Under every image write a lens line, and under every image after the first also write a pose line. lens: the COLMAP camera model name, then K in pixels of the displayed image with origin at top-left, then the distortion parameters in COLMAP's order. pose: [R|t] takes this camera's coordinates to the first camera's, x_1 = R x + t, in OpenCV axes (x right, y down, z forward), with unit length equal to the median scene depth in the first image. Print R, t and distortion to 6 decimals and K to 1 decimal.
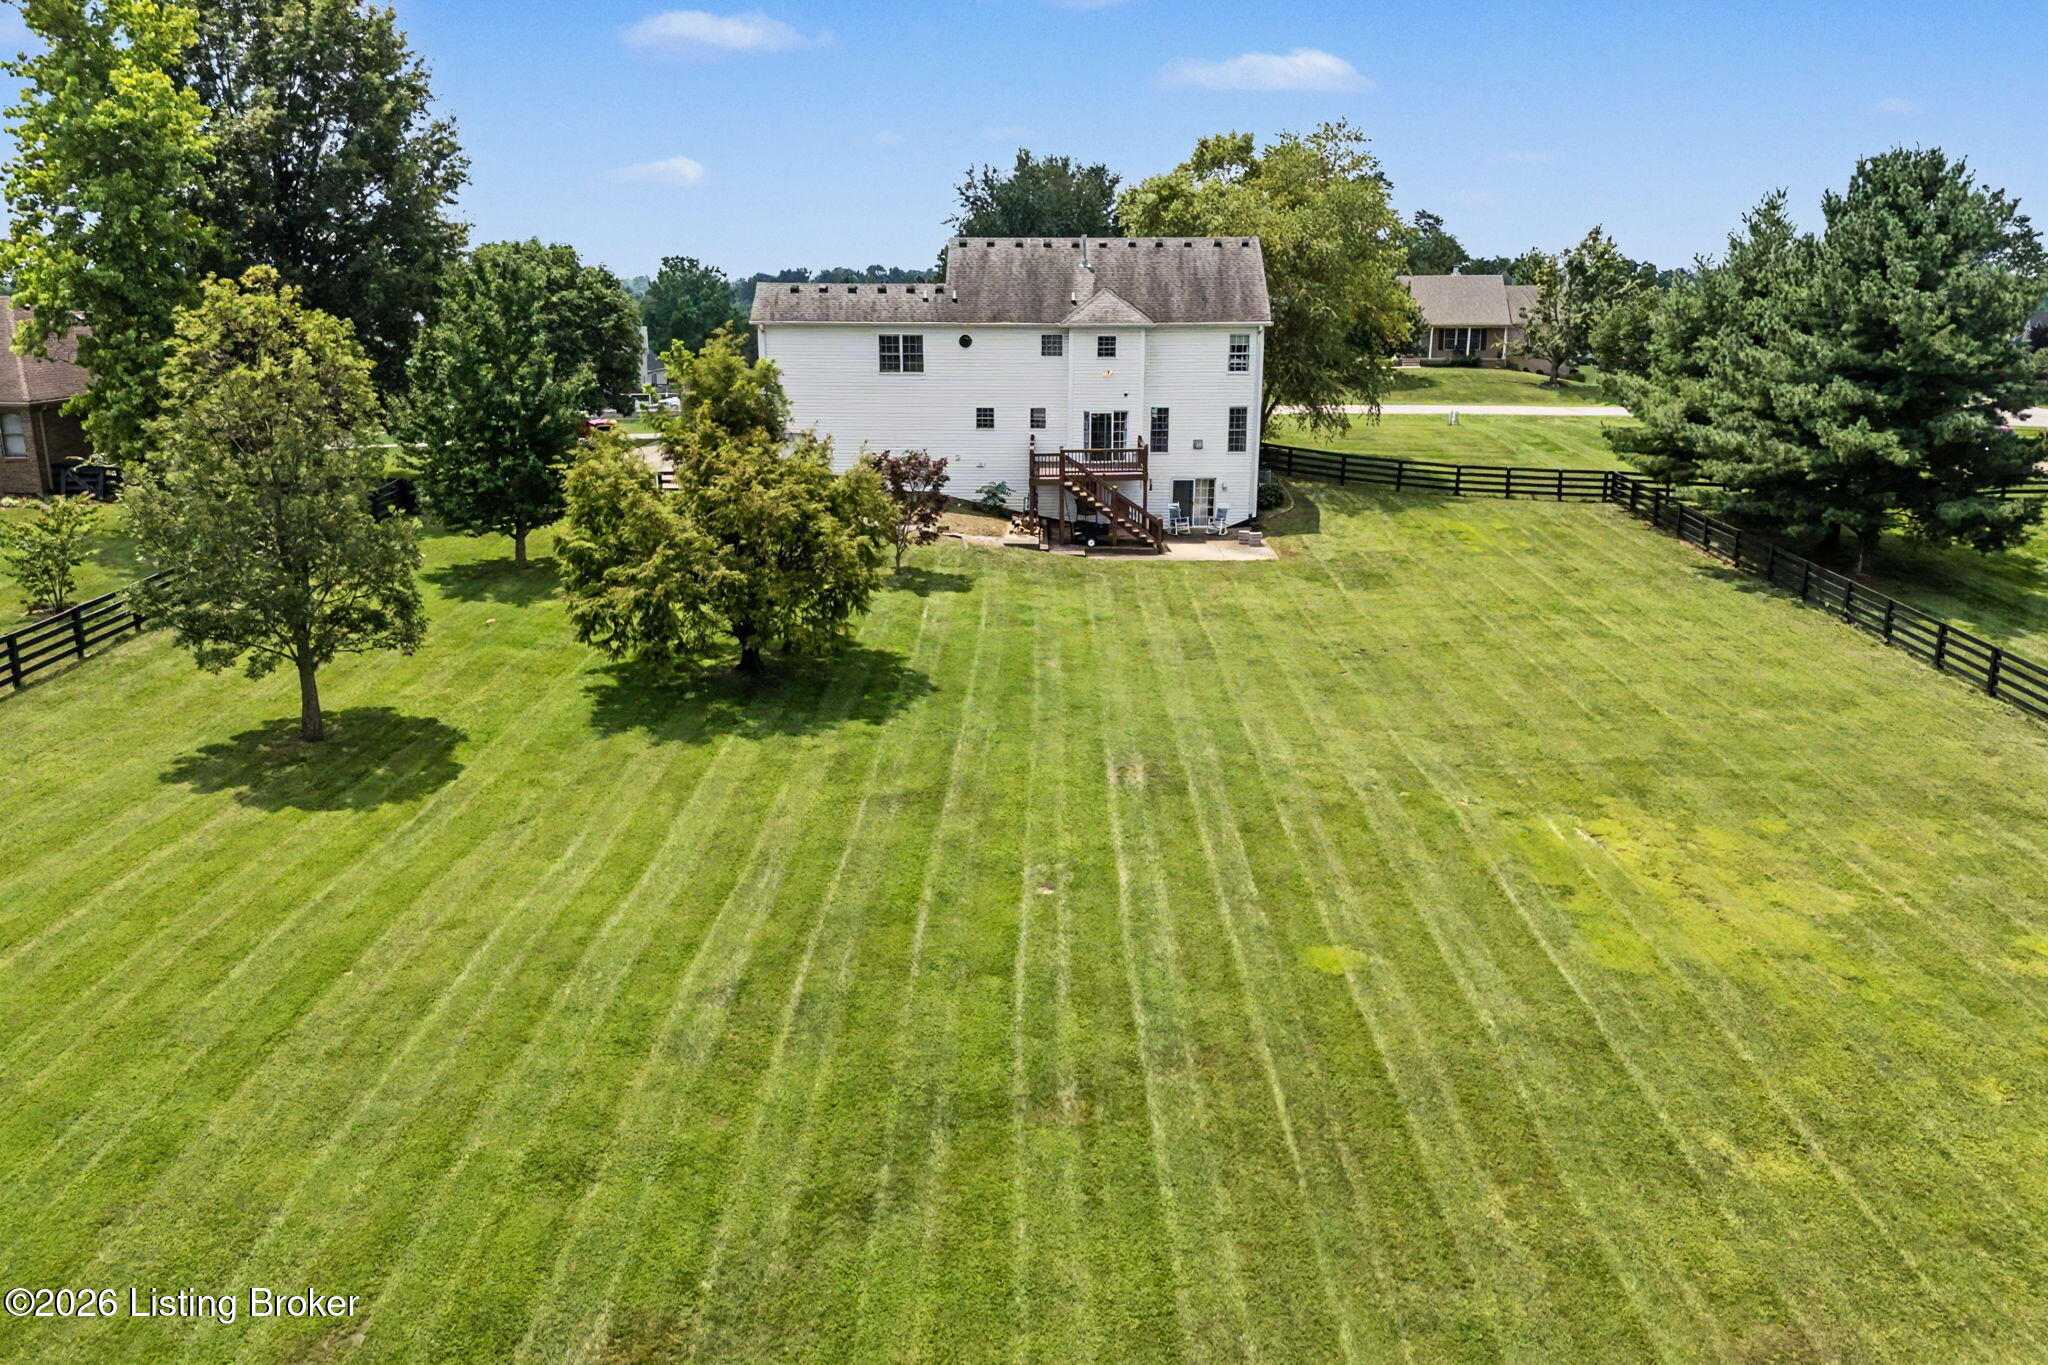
lens RADIAL K [[1546.6, 0, 1024.0], [0, 1546.6, 682.5], [0, 0, 1]] dist [0.072109, -0.074472]
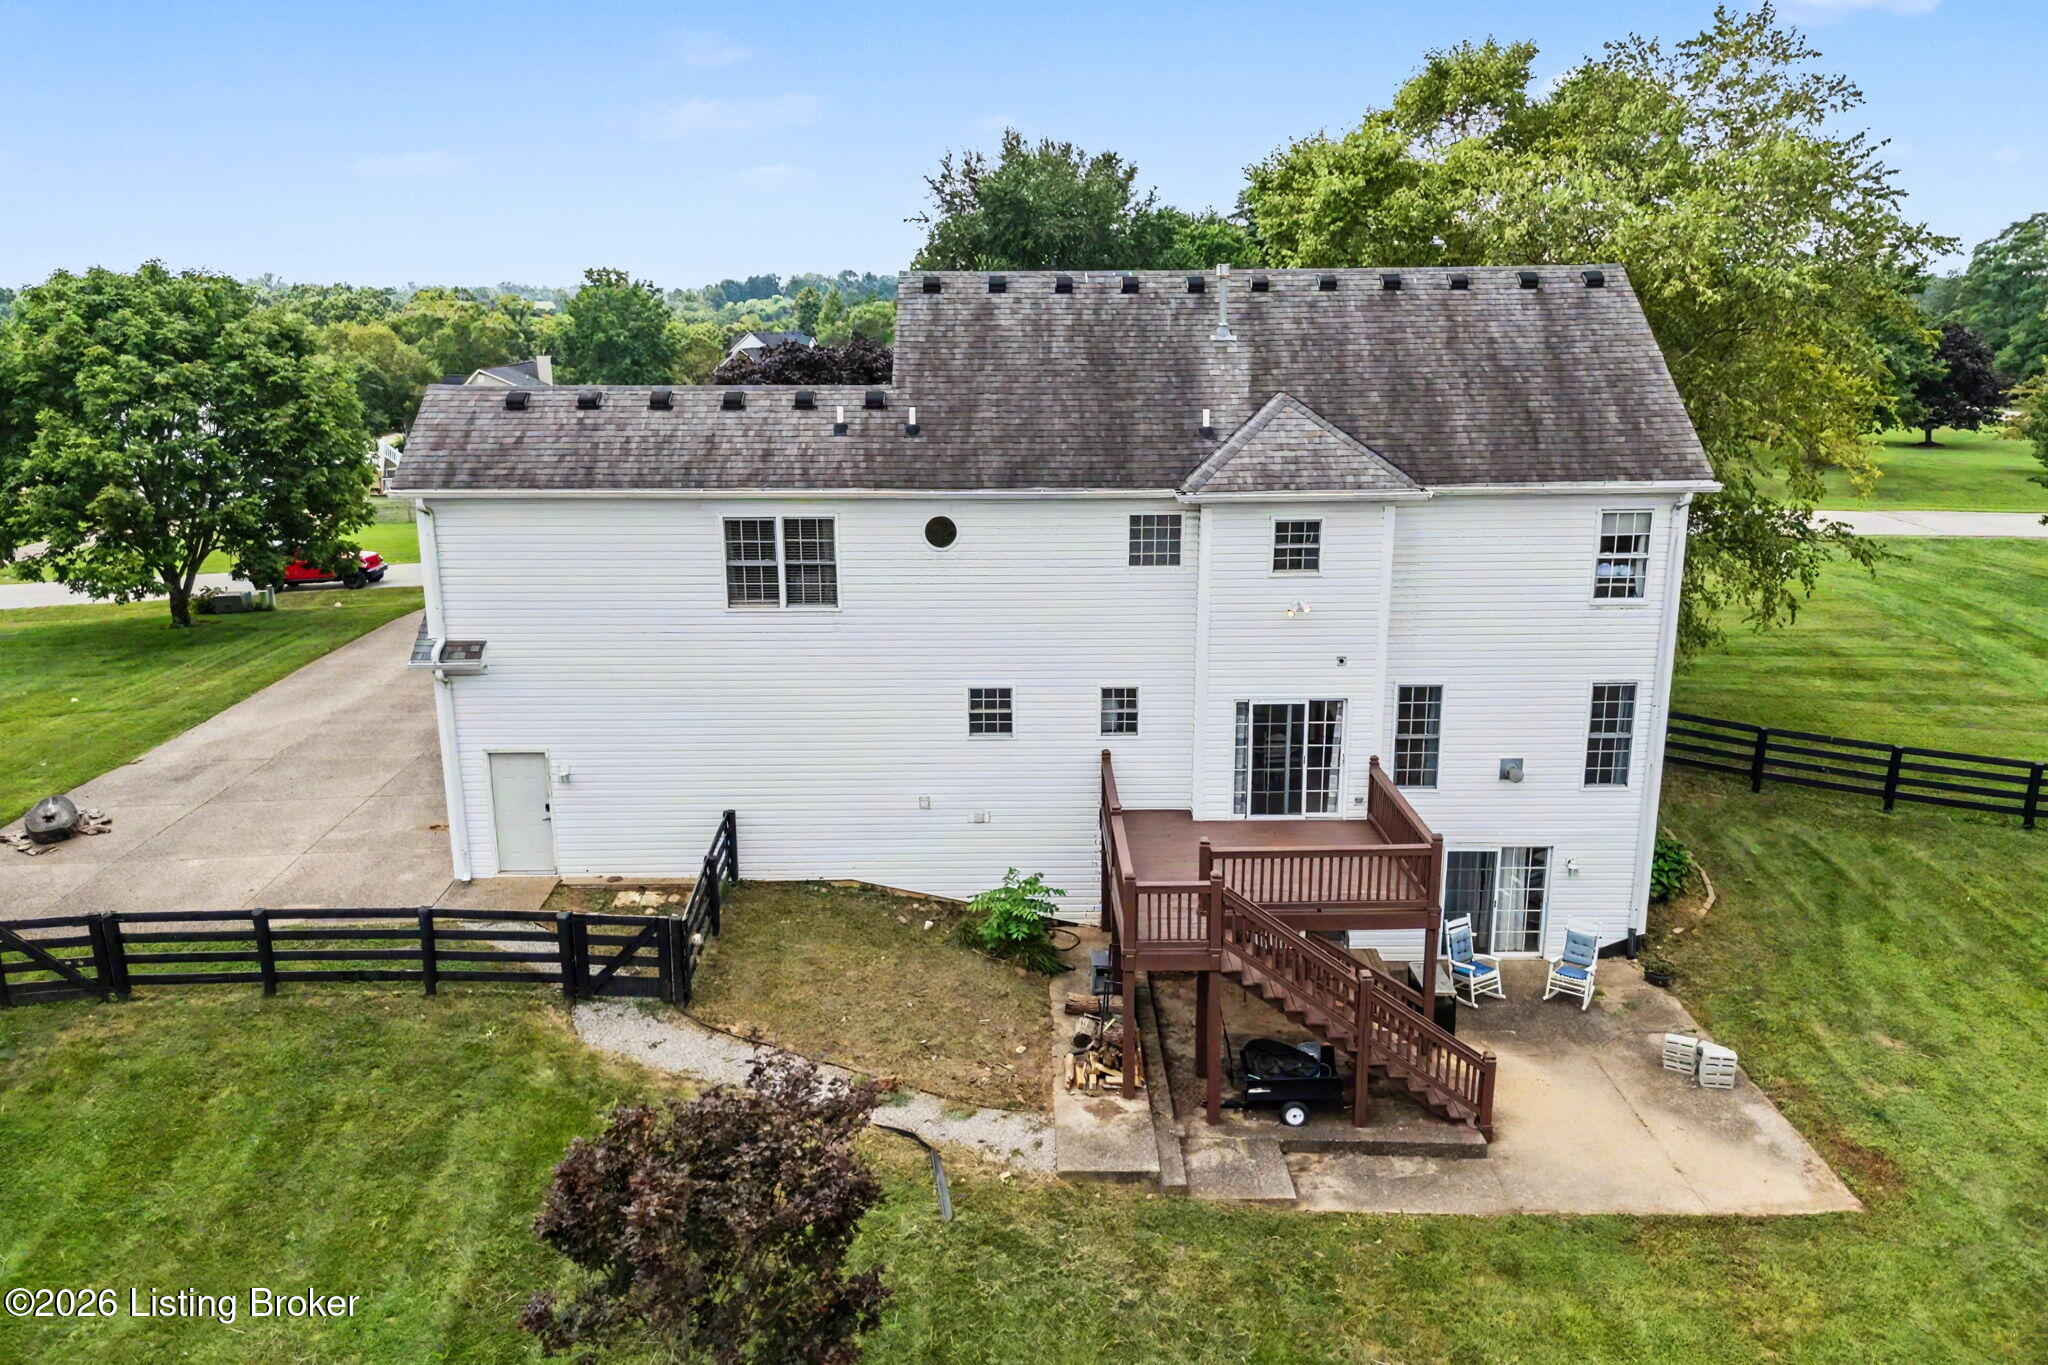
lens RADIAL K [[1534.4, 0, 1024.0], [0, 1534.4, 682.5], [0, 0, 1]] dist [0.050939, -0.000352]
pose [[0.999821, -0.010684, 0.015589, -0.022502], [0.010677, 0.999943, 0.000536, -0.178602], [-0.015594, -0.000370, 0.999878, 0.595617]]
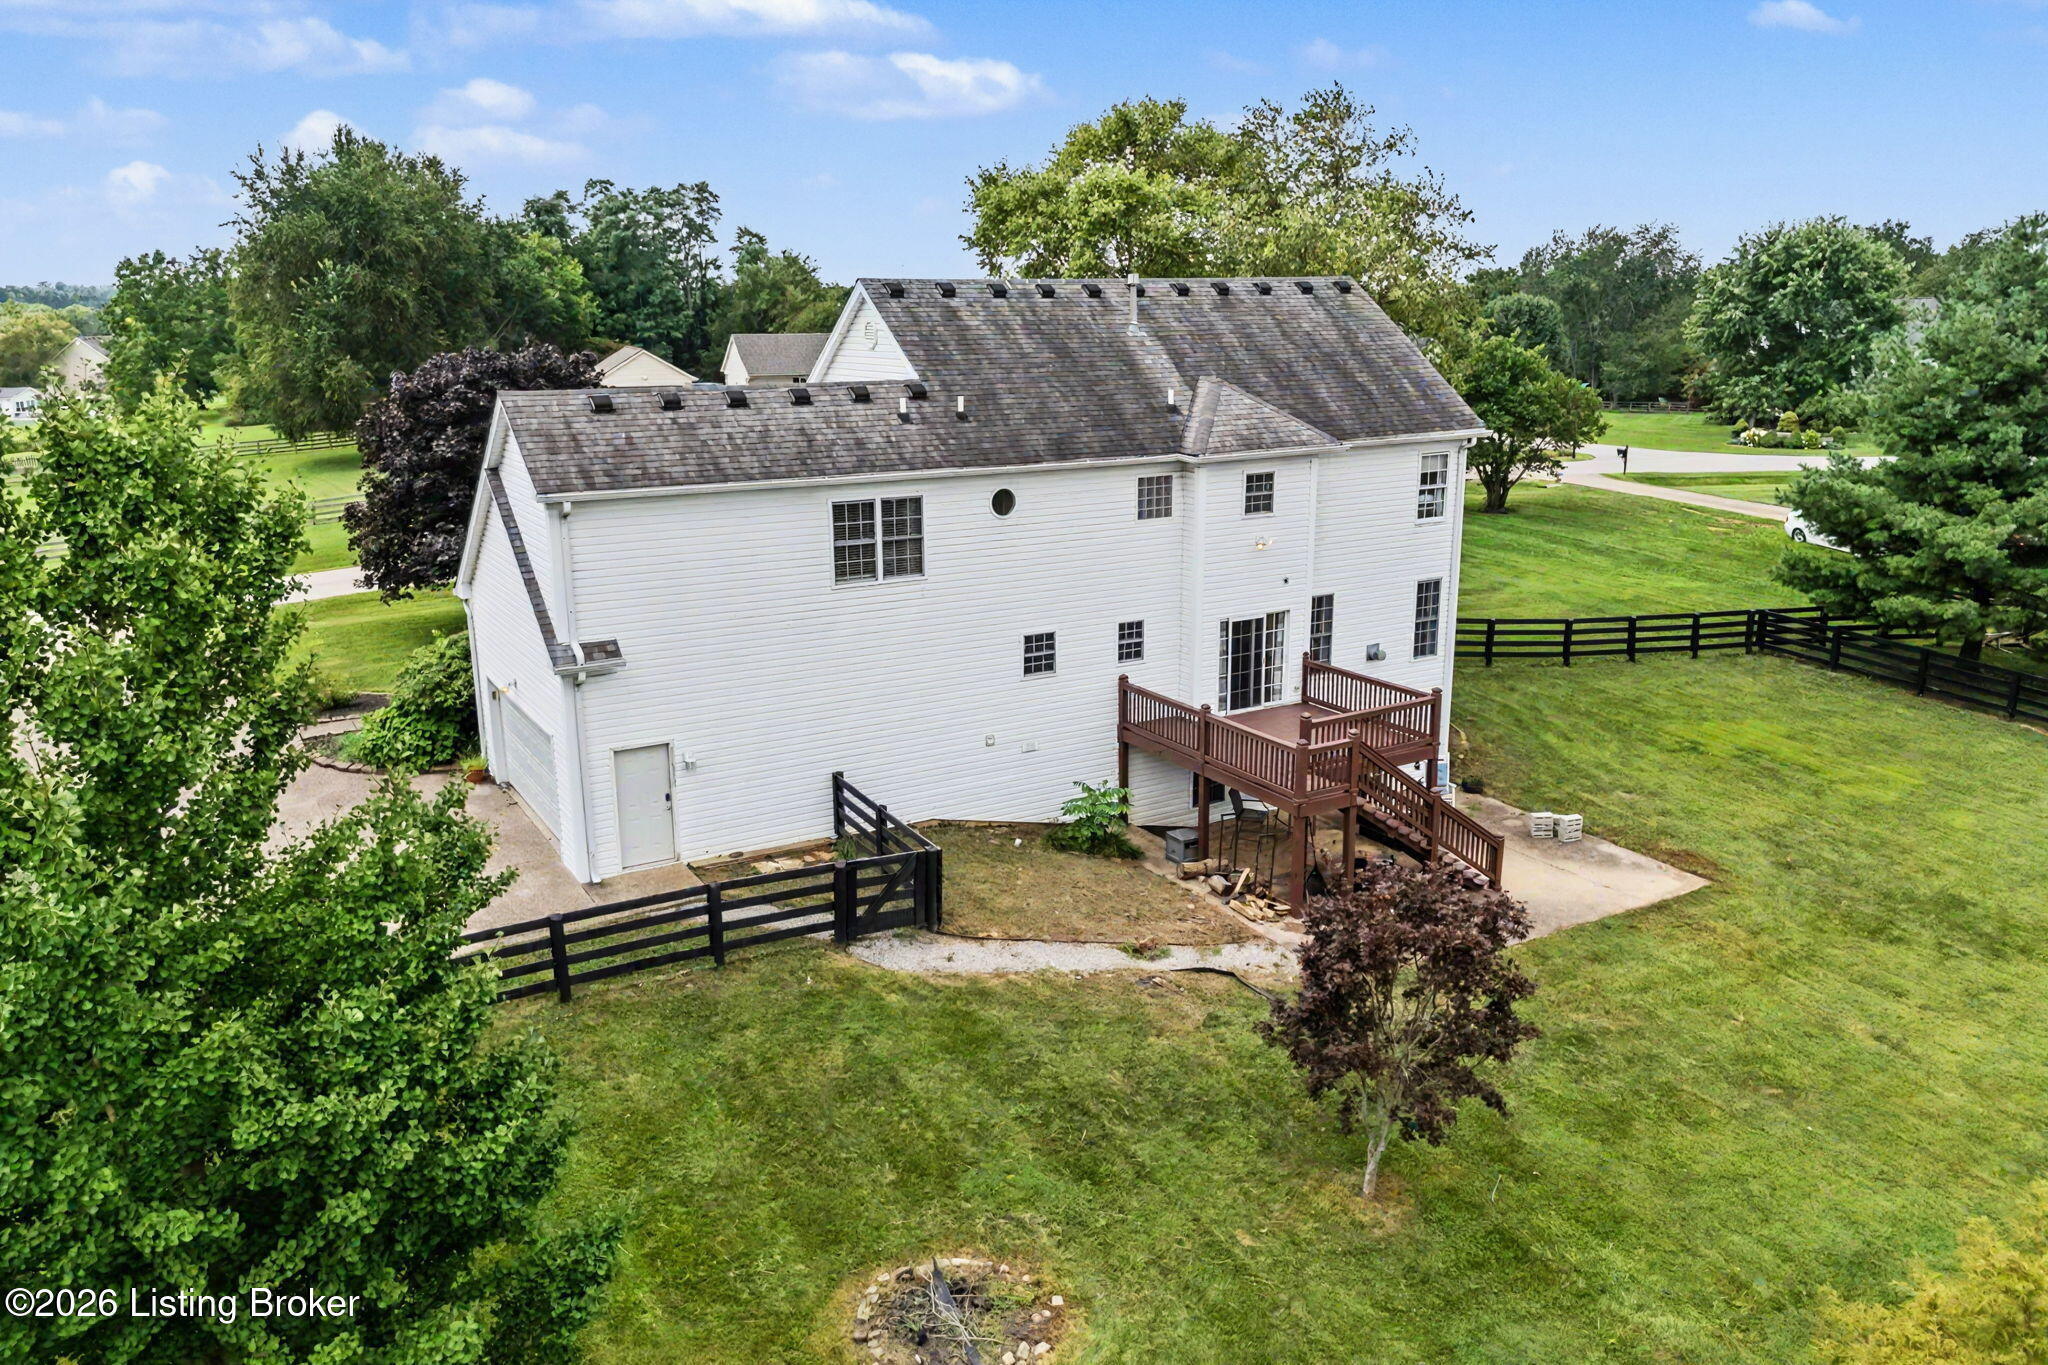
lens RADIAL K [[1546.6, 0, 1024.0], [0, 1546.6, 682.5], [0, 0, 1]] dist [0.072109, -0.074472]
pose [[0.853820, -0.134014, 0.503023, -0.271173], [0.137684, 0.990020, 0.030056, -0.176995], [-0.502031, 0.043595, 0.863750, 0.589445]]
